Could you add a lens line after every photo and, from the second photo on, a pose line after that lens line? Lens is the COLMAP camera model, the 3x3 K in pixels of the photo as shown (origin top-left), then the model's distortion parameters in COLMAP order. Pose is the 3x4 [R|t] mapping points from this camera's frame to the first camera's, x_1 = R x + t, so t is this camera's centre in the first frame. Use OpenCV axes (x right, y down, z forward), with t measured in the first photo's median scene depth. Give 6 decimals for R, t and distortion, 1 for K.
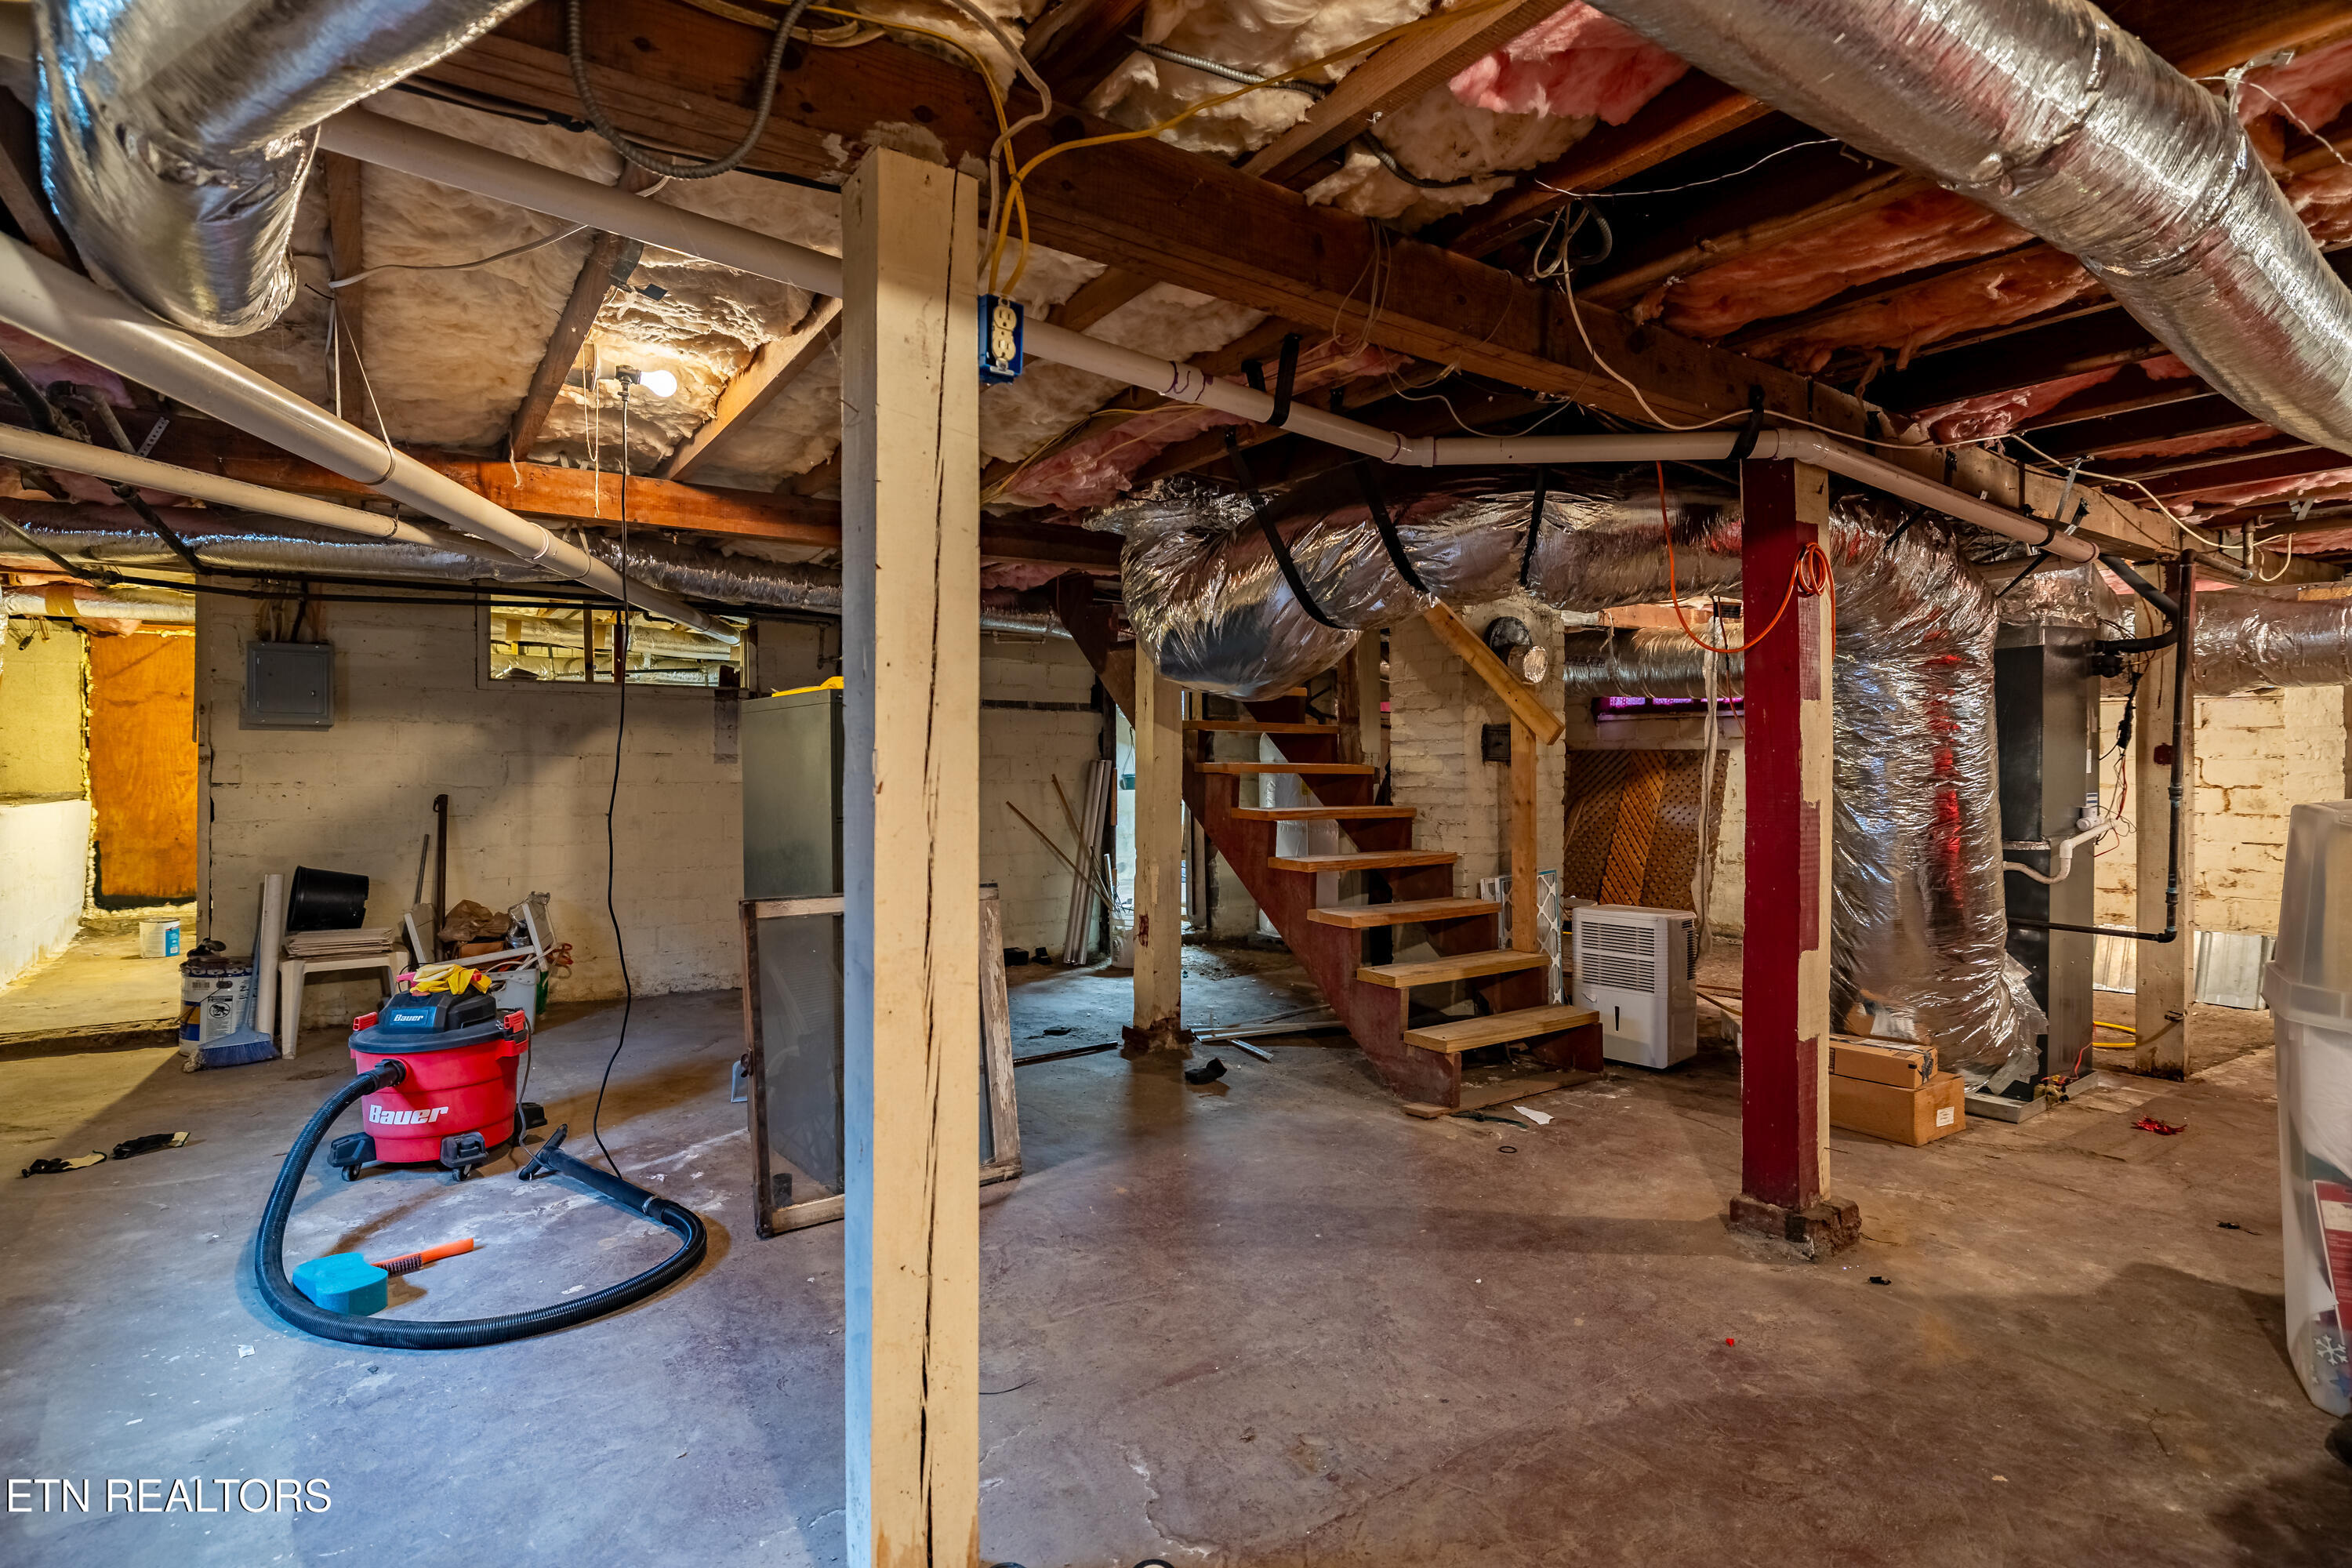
lens RADIAL K [[1185.9, 0, 1191.0], [0, 1185.9, 774.1], [0, 0, 1]] dist [0.002728, -0.000228]
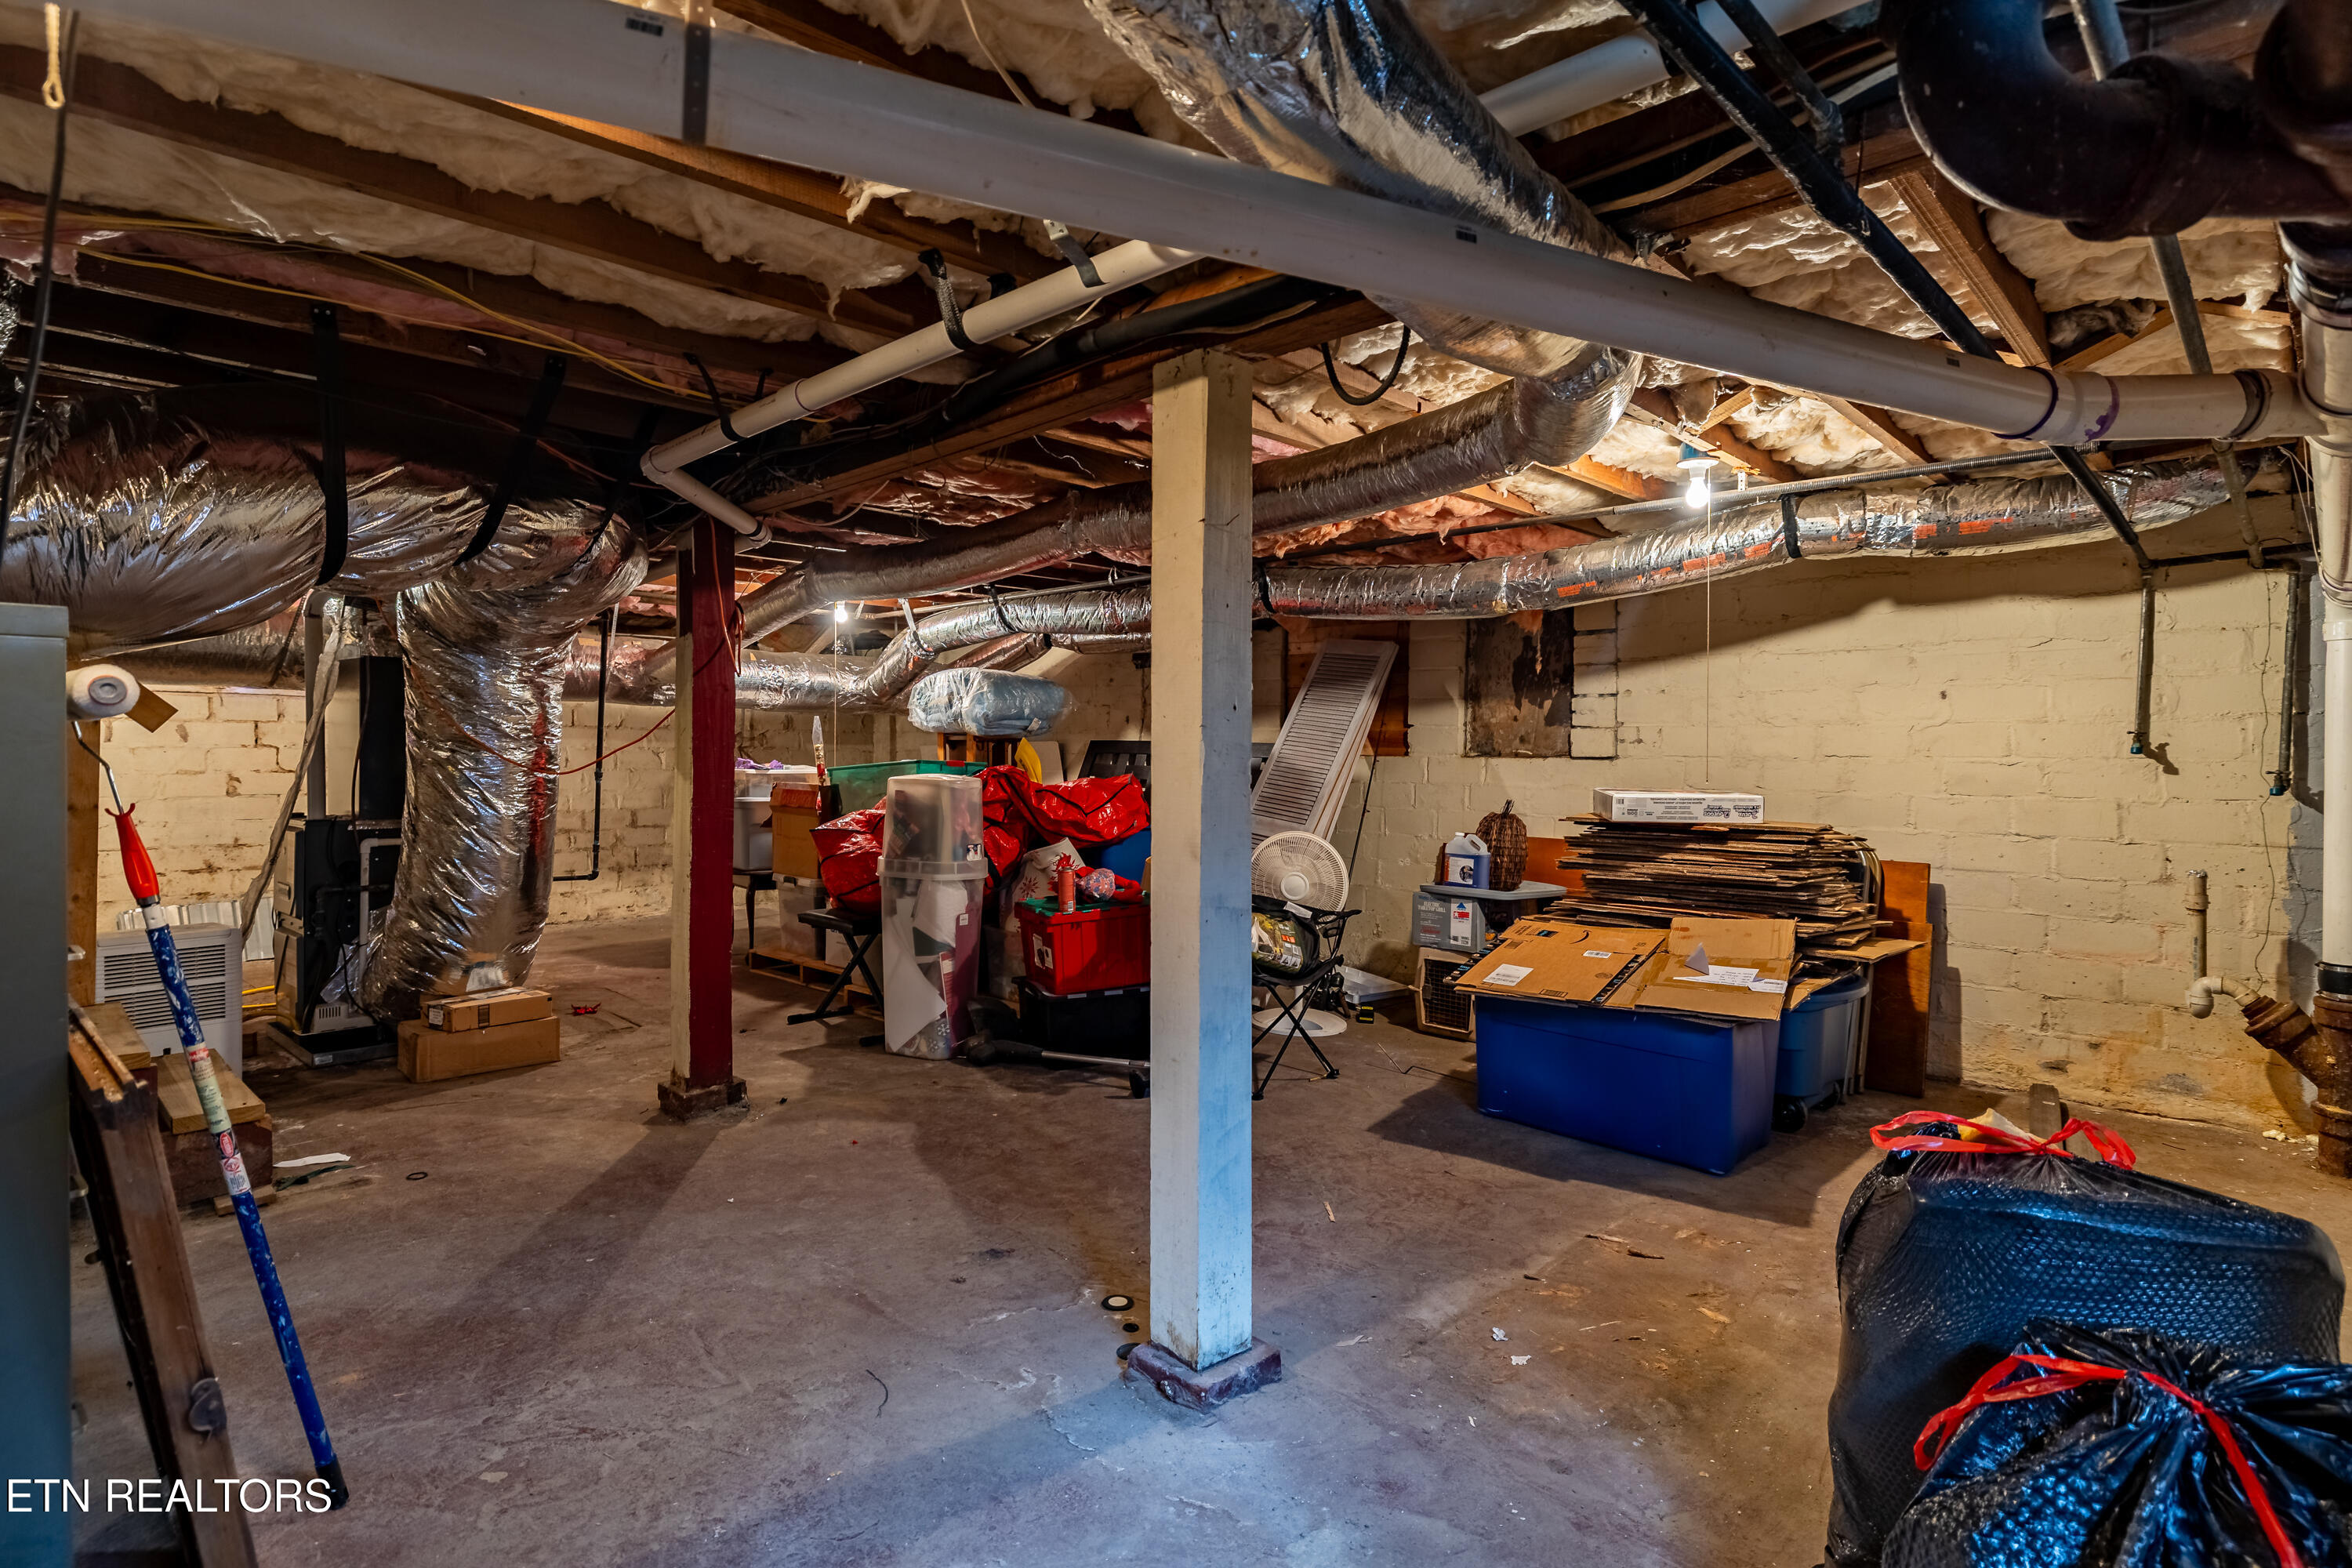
lens RADIAL K [[1185.9, 0, 1186.9], [0, 1185.9, 773.8], [0, 0, 1]] dist [0.002728, -0.000228]
pose [[-0.194327, -0.016012, 0.980806, -0.948839], [0.000146, 0.999866, 0.016352, -0.012543], [-0.980937, 0.003321, -0.194299, 0.754033]]
